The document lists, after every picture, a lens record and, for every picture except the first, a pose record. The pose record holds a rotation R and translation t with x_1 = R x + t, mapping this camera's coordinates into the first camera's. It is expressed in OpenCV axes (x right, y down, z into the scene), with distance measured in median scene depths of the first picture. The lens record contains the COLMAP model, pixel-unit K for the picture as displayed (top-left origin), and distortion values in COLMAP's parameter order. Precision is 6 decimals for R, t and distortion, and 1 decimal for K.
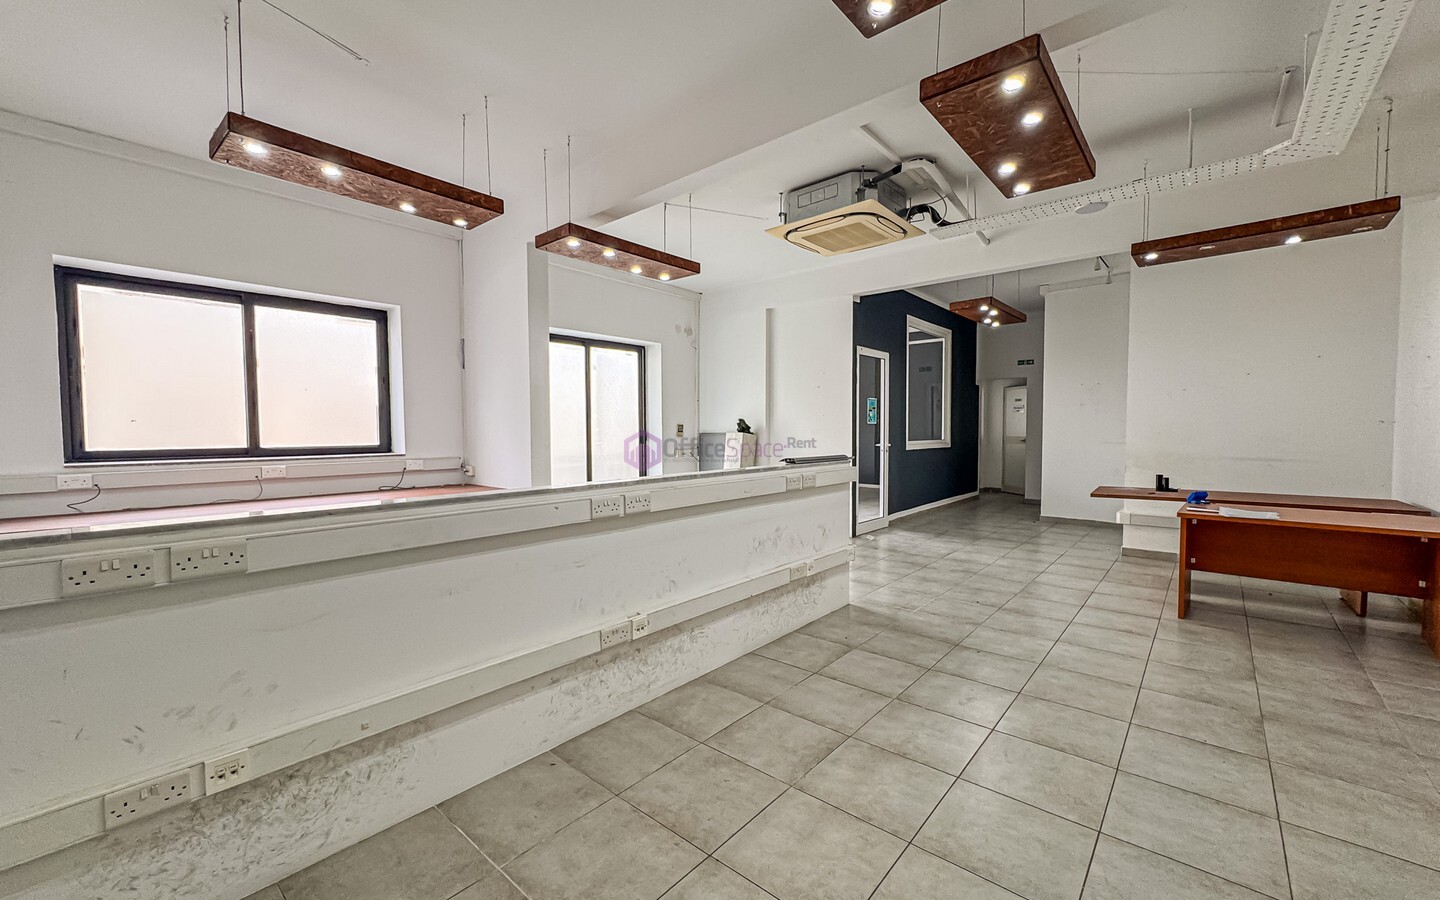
lens RADIAL K [[567.0, 0, 717.7], [0, 567.0, 452.3], [0, 0, 1]] dist [-0.000812, -0.000110]
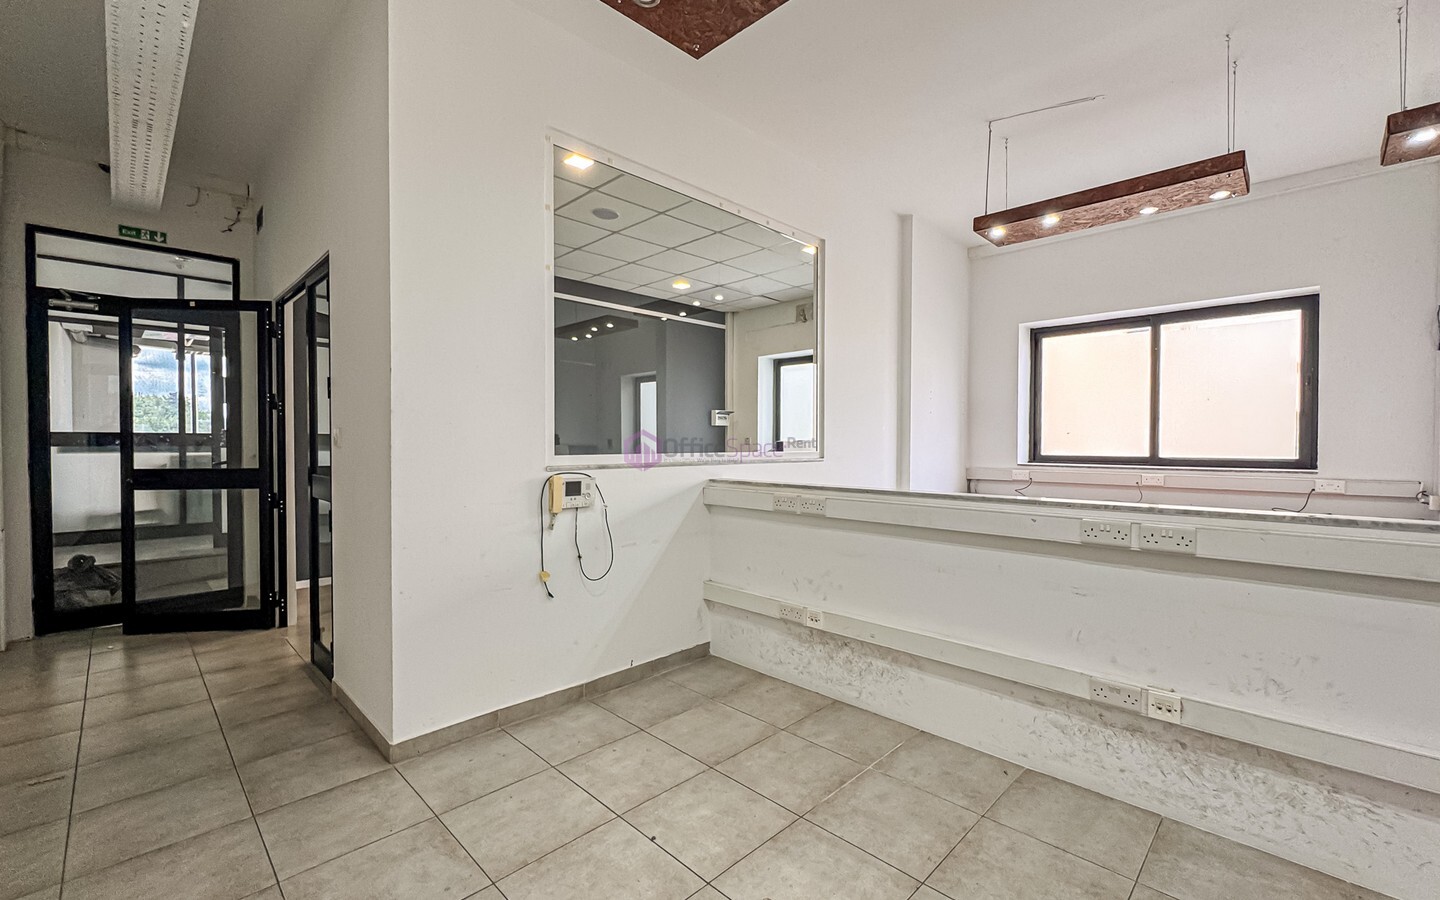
lens RADIAL K [[582.2, 0, 723.5], [0, 582.2, 454.3], [0, 0, 1]] dist [-0.003538, -0.000210]
pose [[-0.044348, 0.026432, -0.998666, 0.628530], [-0.043574, 0.998647, 0.028366, -0.016905], [0.998065, 0.044774, -0.043136, 0.439389]]
